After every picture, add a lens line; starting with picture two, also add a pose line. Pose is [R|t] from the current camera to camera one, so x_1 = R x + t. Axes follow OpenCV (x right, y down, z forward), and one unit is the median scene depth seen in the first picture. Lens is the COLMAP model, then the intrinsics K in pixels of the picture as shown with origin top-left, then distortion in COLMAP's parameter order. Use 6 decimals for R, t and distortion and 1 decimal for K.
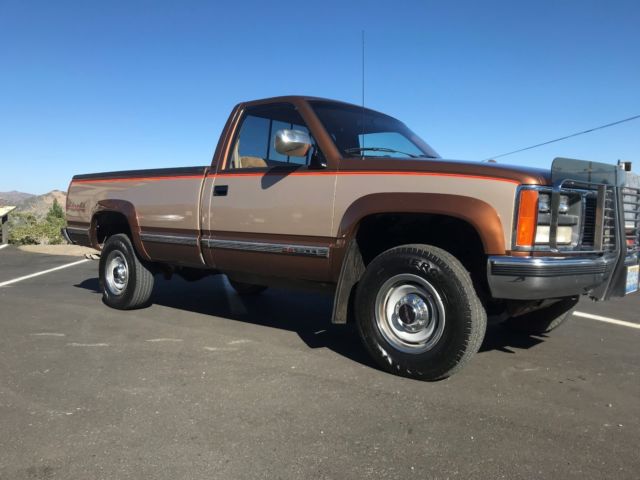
lens RADIAL K [[530.8, 0, 320.6], [0, 530.8, 243.1], [0, 0, 1]] dist [0.038829, -0.027401]
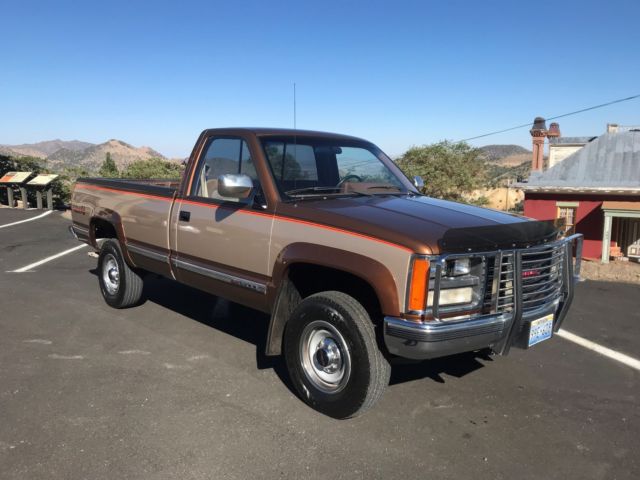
lens RADIAL K [[530.8, 0, 318.8], [0, 530.8, 243.6], [0, 0, 1]] dist [0.038829, -0.027401]
pose [[0.995203, 0.018997, -0.095973, 0.220612], [-0.009730, 0.995322, 0.096121, -0.177005], [0.097350, -0.094727, 0.990732, -0.054399]]
